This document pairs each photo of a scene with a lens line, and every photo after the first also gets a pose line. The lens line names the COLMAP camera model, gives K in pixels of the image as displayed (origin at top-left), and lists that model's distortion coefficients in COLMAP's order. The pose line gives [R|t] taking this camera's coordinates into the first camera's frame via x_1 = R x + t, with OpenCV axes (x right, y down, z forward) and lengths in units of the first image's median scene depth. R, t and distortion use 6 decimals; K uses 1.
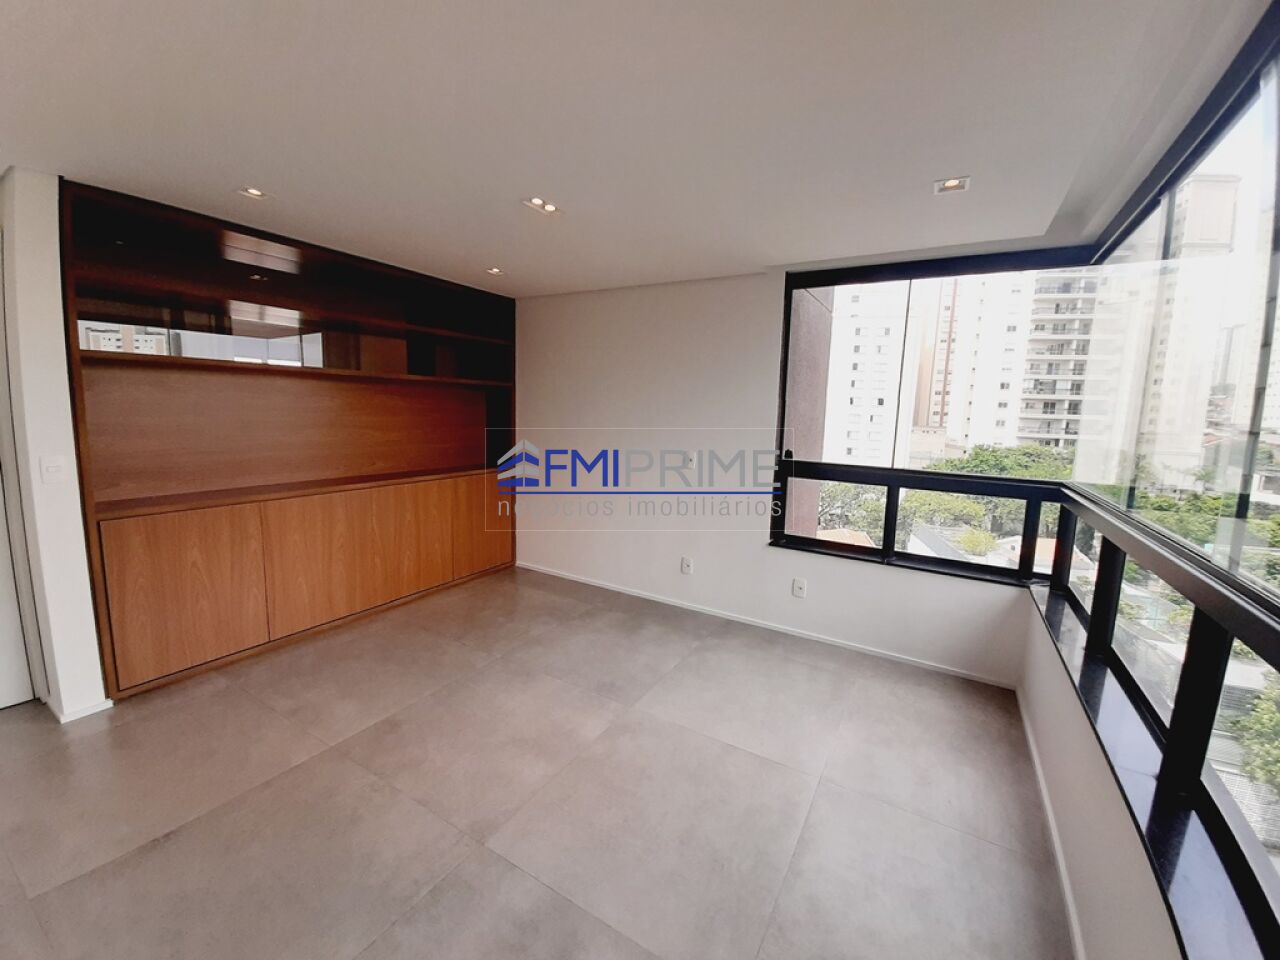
lens RADIAL K [[515.0, 0, 651.8], [0, 515.0, 473.1], [0, 0, 1]] dist [0.003156, 0.000524]
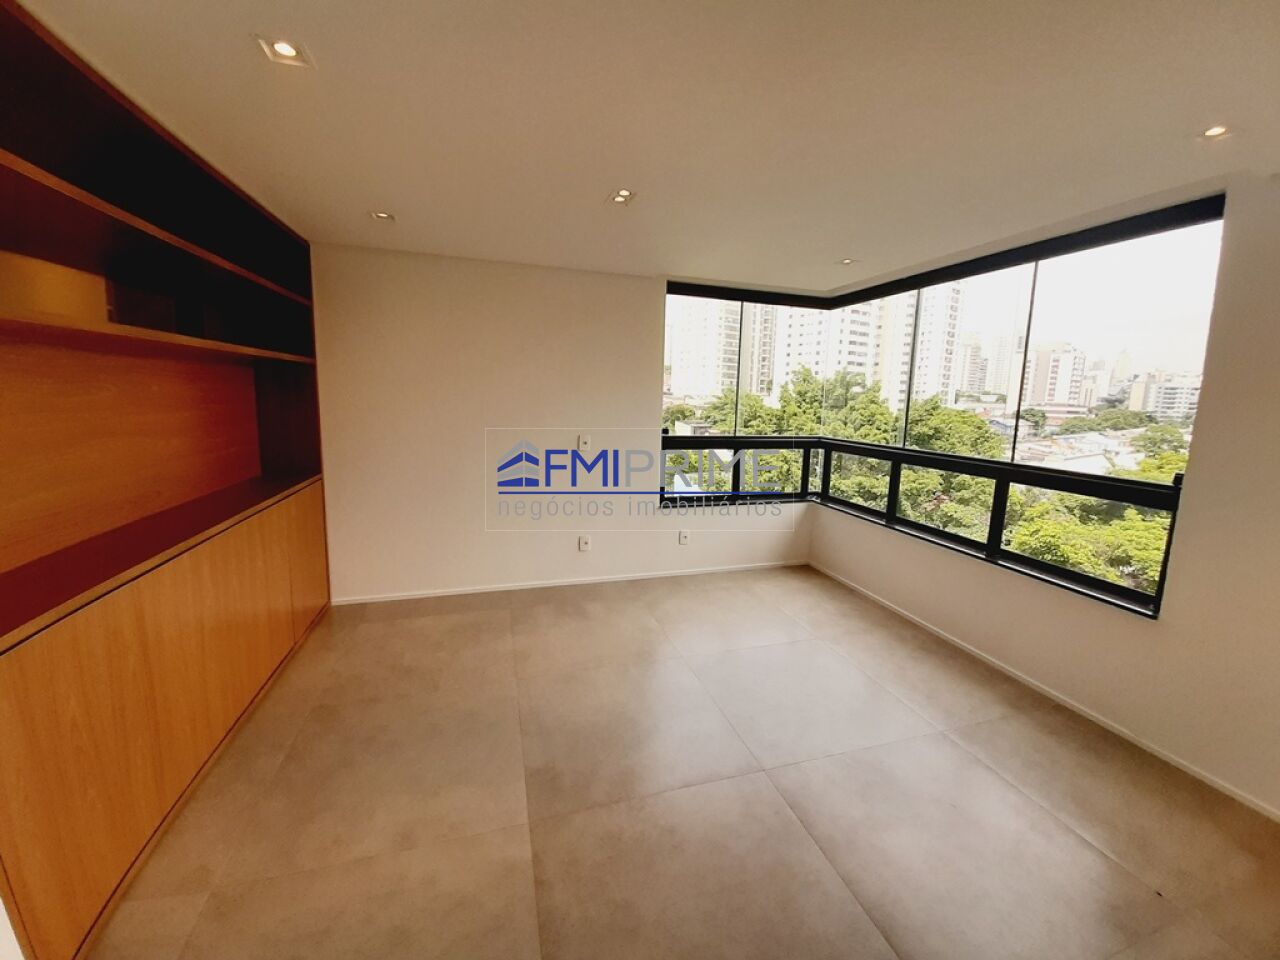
lens RADIAL K [[515.0, 0, 648.8], [0, 515.0, 485.5], [0, 0, 1]] dist [0.003156, 0.000524]
pose [[0.686253, -0.149815, 0.711767, -0.692998], [0.094981, 0.988637, 0.116515, -0.060670], [-0.721135, -0.012355, 0.692685, 0.202884]]
